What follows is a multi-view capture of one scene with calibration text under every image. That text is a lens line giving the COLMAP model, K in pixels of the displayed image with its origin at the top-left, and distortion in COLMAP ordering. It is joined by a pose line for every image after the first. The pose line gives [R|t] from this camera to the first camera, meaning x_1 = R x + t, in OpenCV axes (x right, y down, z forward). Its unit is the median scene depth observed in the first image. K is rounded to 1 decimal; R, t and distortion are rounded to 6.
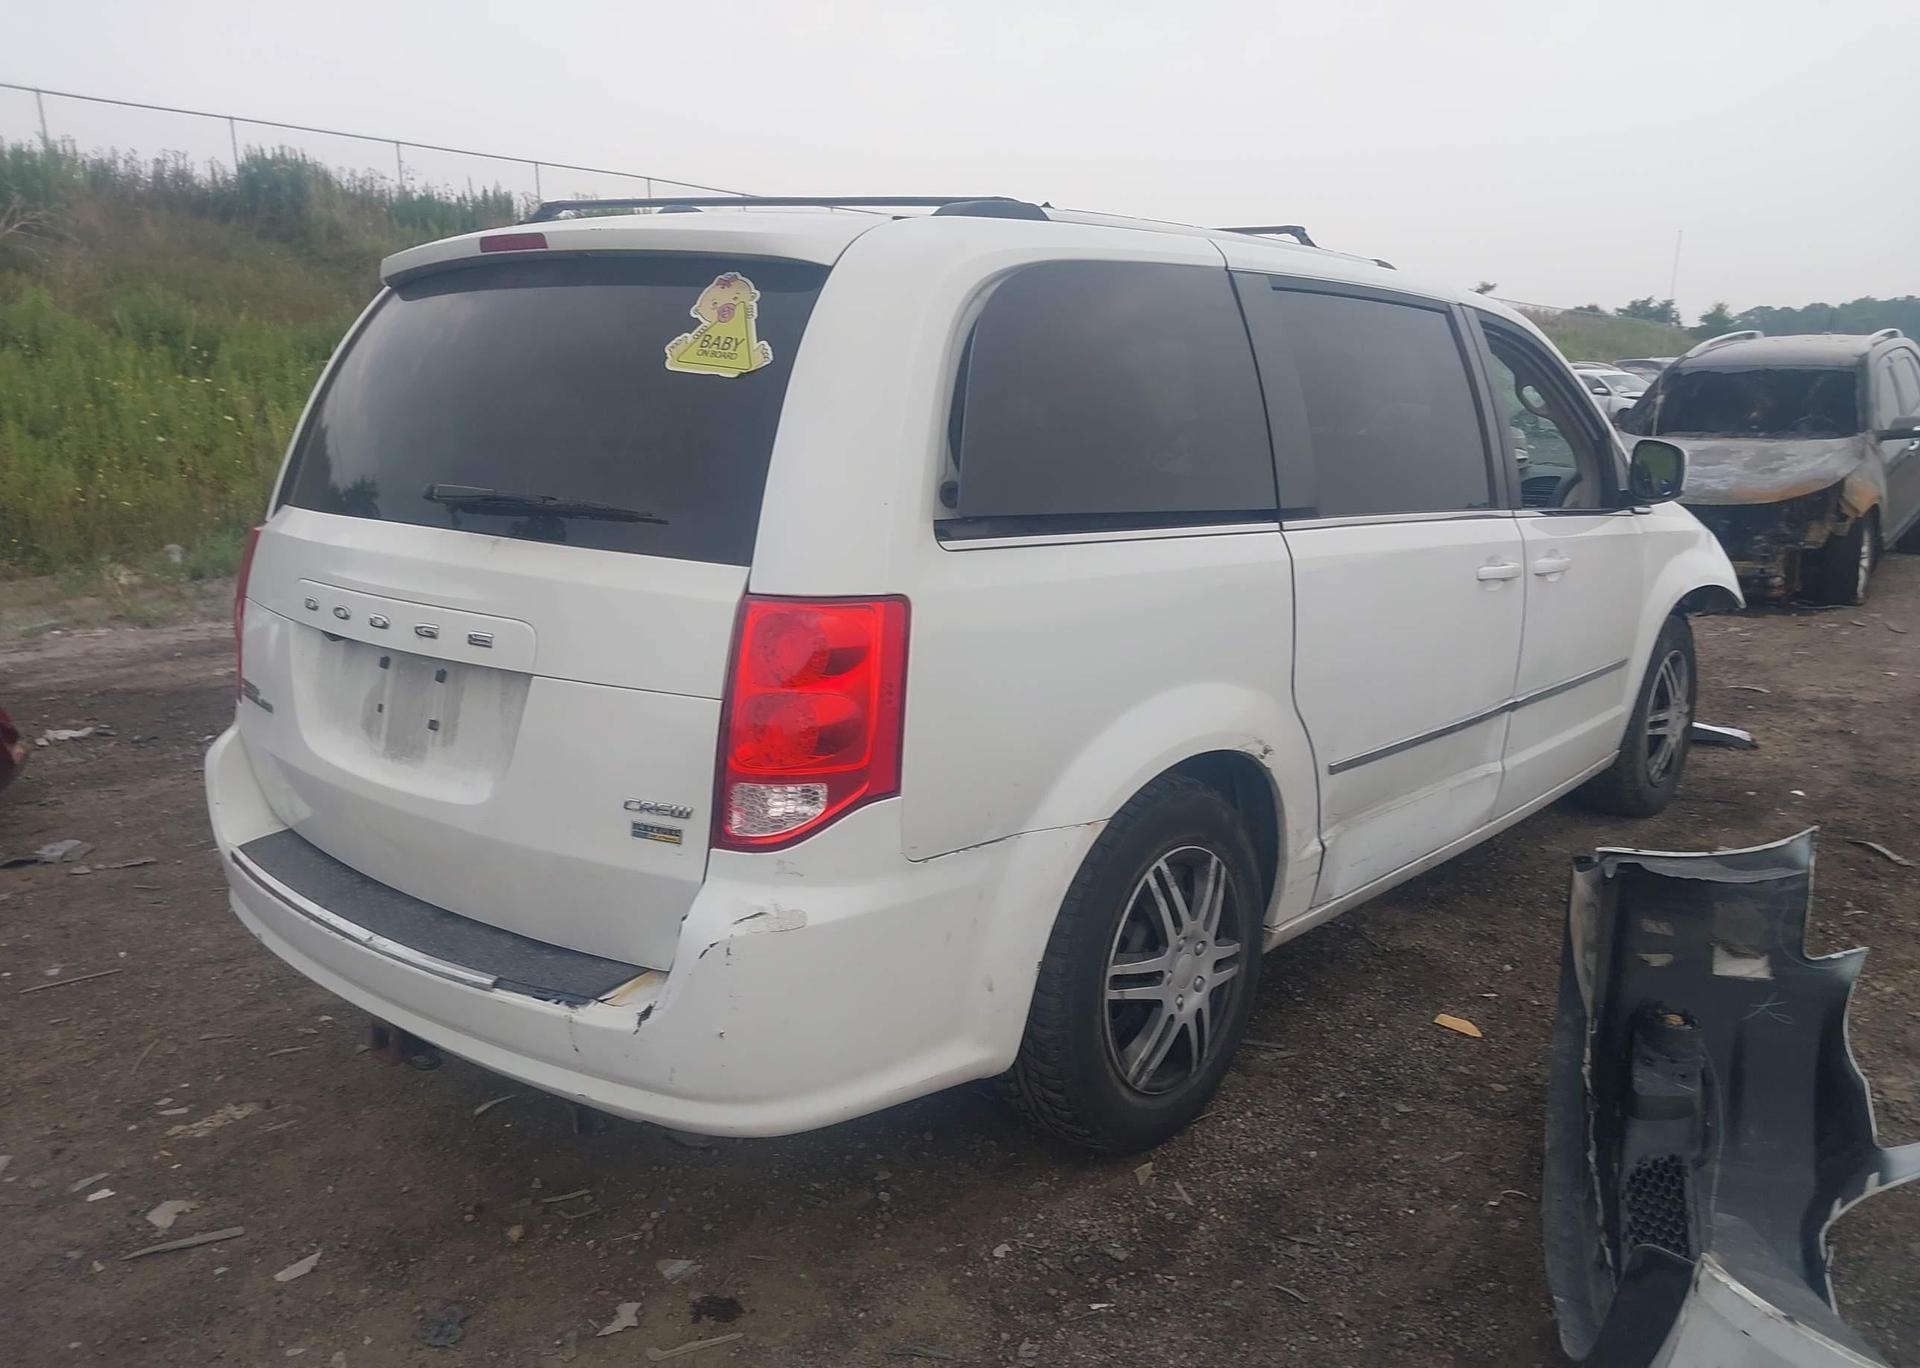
lens RADIAL K [[1538.1, 0, 960.0], [0, 1538.1, 684.0], [0, 0, 1]] dist [0.056817, -0.134940]
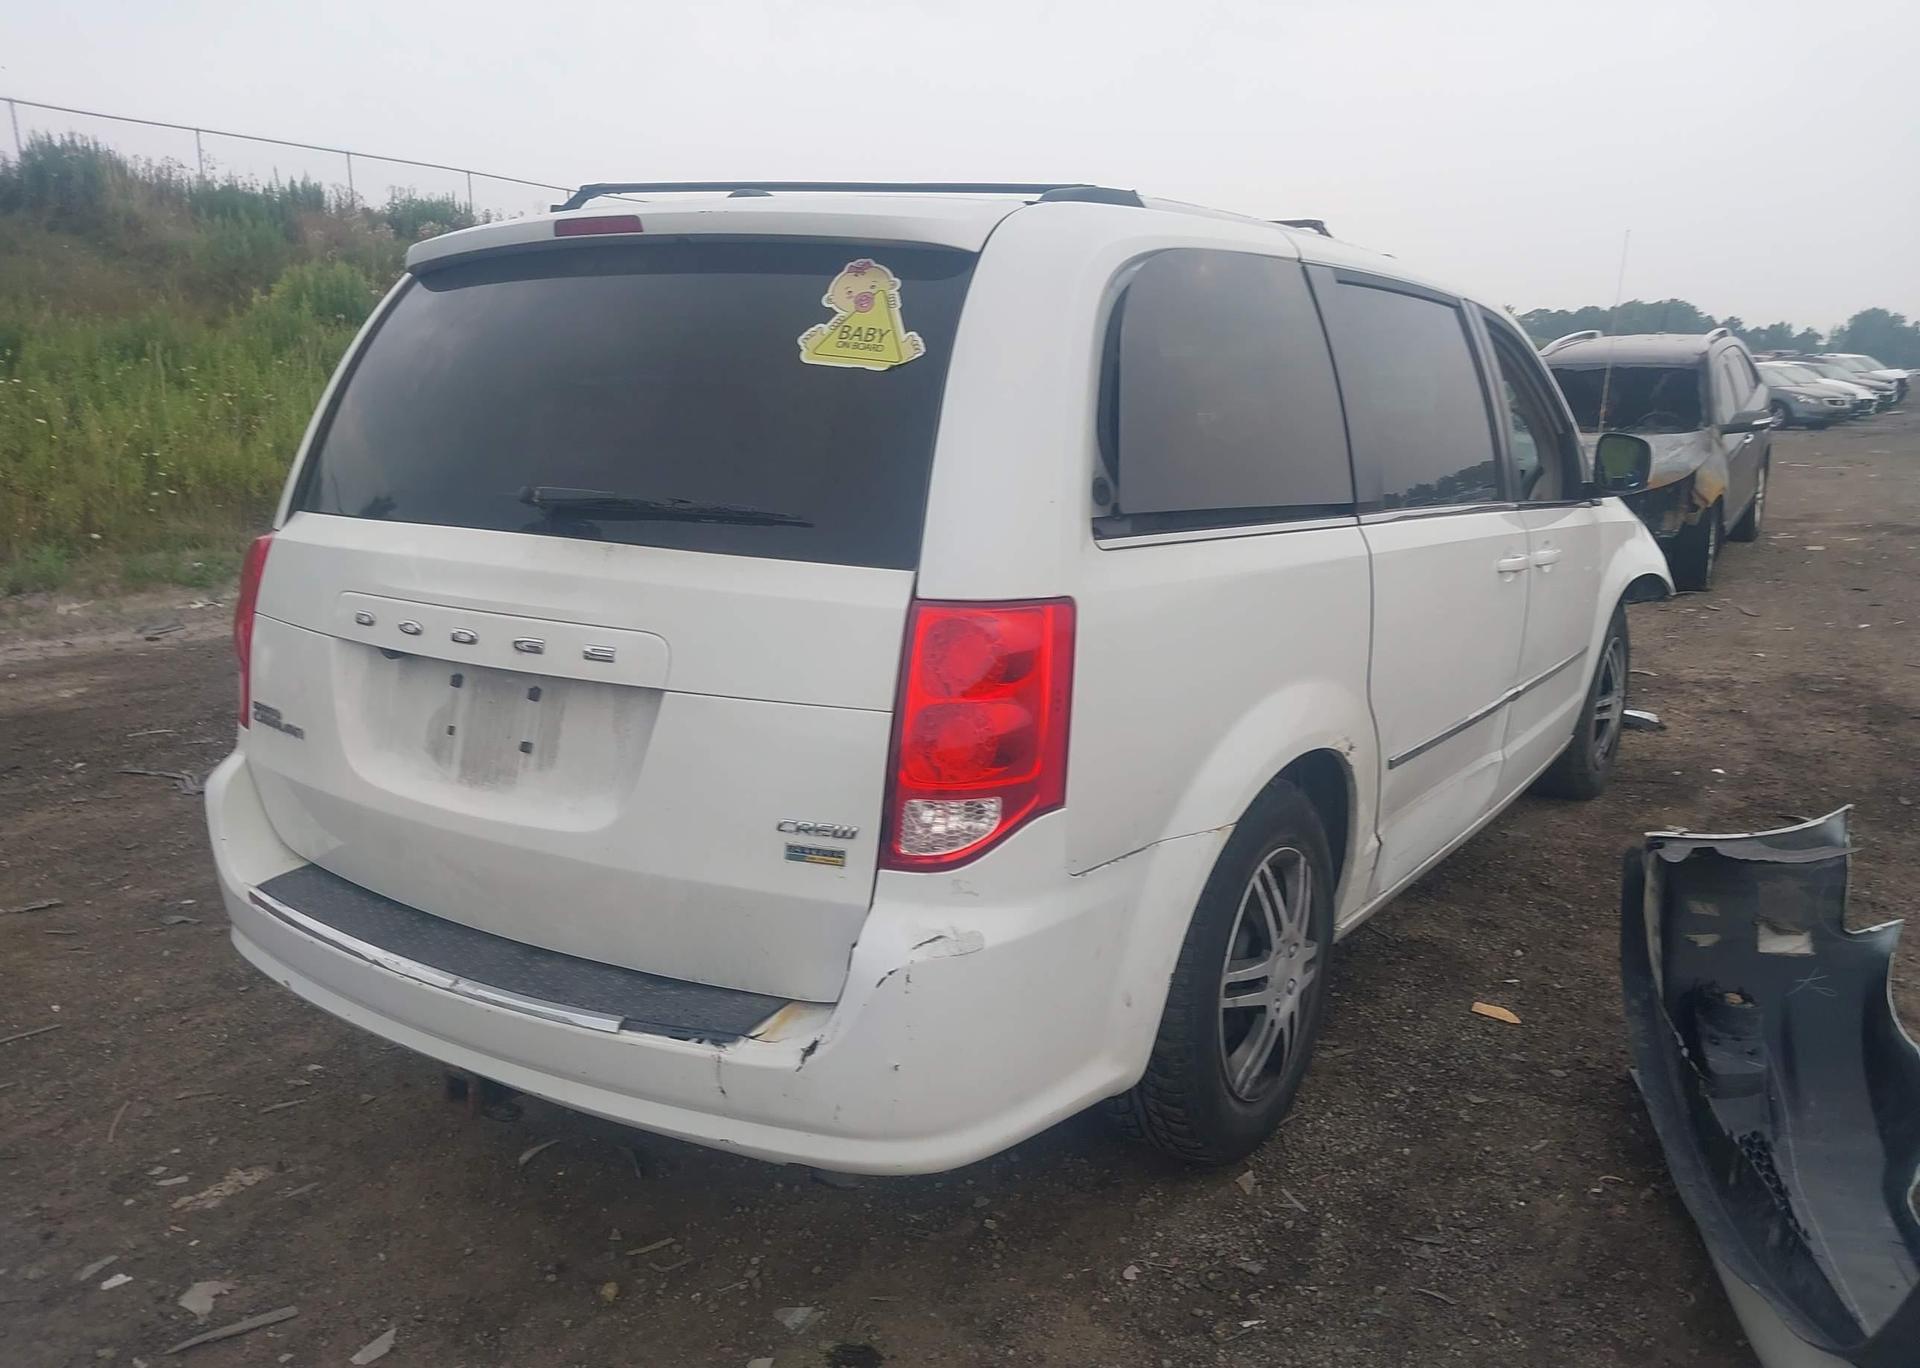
lens RADIAL K [[1536.1, 0, 968.3], [0, 1536.1, 676.2], [0, 0, 1]] dist [0.058877, -0.120599]
pose [[0.992081, -0.024256, 0.123234, -0.165084], [0.024857, 0.999685, -0.003342, -0.005334], [-0.123114, 0.006379, 0.992372, 0.045286]]
